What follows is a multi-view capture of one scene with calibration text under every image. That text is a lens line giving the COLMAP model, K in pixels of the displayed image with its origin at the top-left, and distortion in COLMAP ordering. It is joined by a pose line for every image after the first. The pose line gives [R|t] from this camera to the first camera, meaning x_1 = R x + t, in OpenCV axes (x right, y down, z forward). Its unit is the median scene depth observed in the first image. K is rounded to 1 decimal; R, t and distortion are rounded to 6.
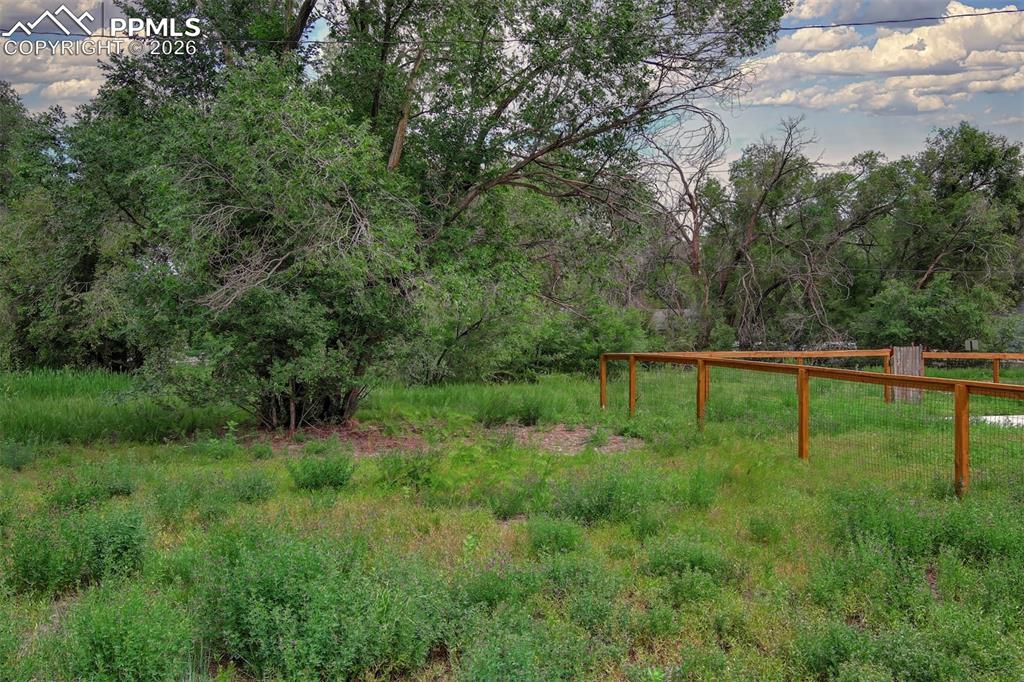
lens RADIAL K [[811.4, 0, 512.0], [0, 811.4, 341.0], [0, 0, 1]] dist [0.038845, -0.000373]
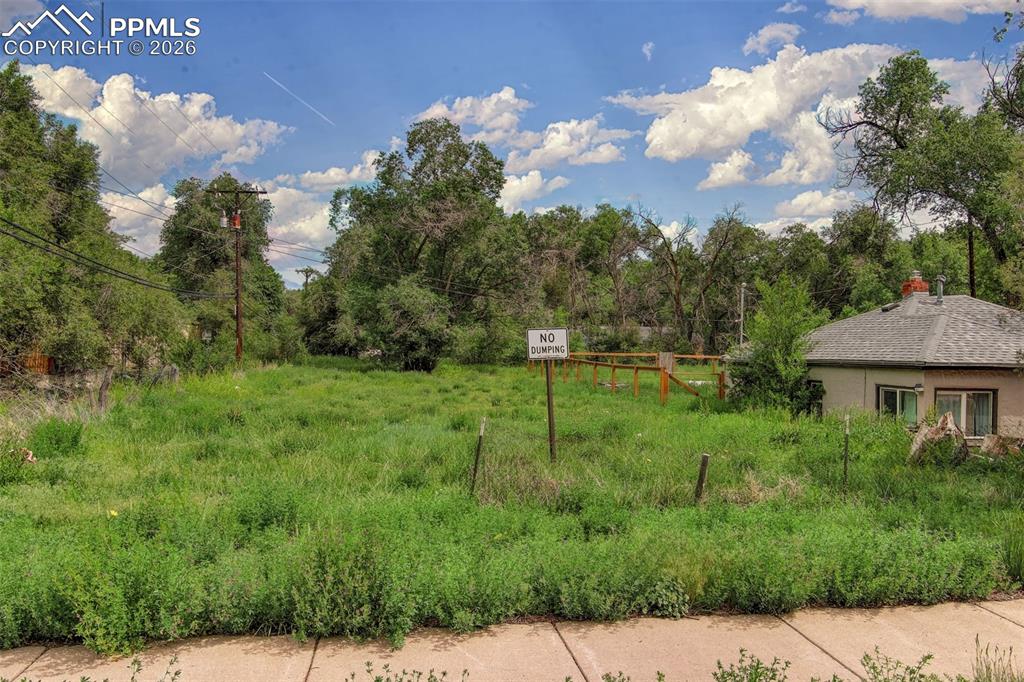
lens RADIAL K [[811.4, 0, 512.0], [0, 811.4, 341.0], [0, 0, 1]] dist [0.038845, -0.000373]
pose [[0.989313, 0.017532, -0.144746, 0.320479], [-0.018511, 0.999814, -0.005421, -0.005639], [0.144624, 0.008043, 0.989454, -1.184750]]
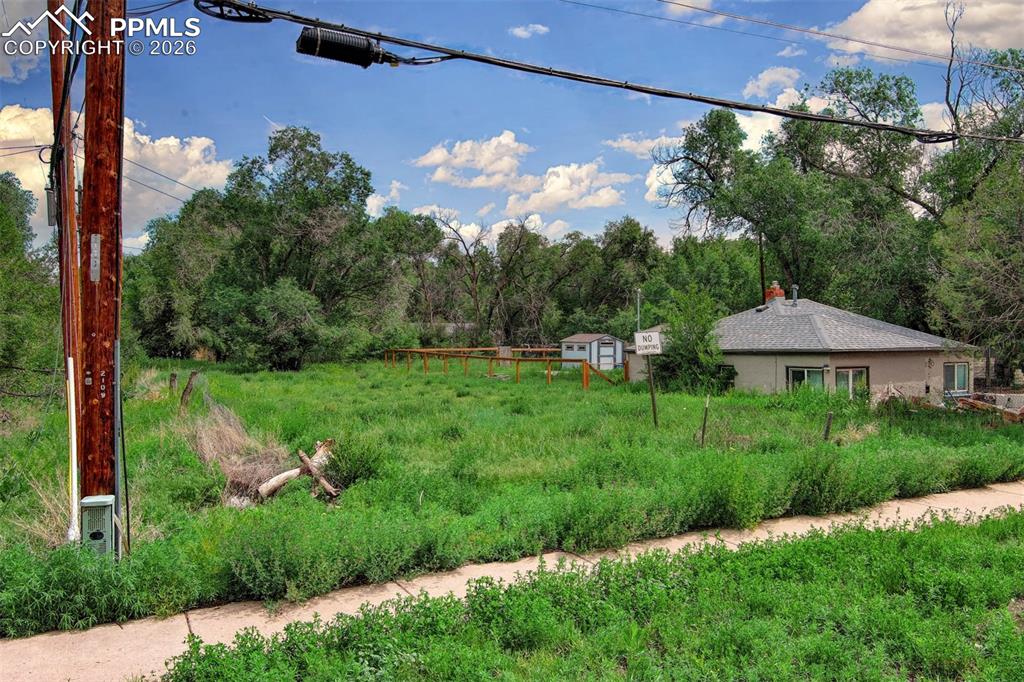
lens RADIAL K [[786.5, 0, 512.0], [0, 786.5, 341.0], [0, 0, 1]] dist [0.034461, -0.000137]
pose [[0.984812, -0.004799, 0.173556, 0.050743], [0.004974, 0.999987, -0.000573, -0.008801], [-0.173551, 0.001428, 0.984824, -1.304796]]
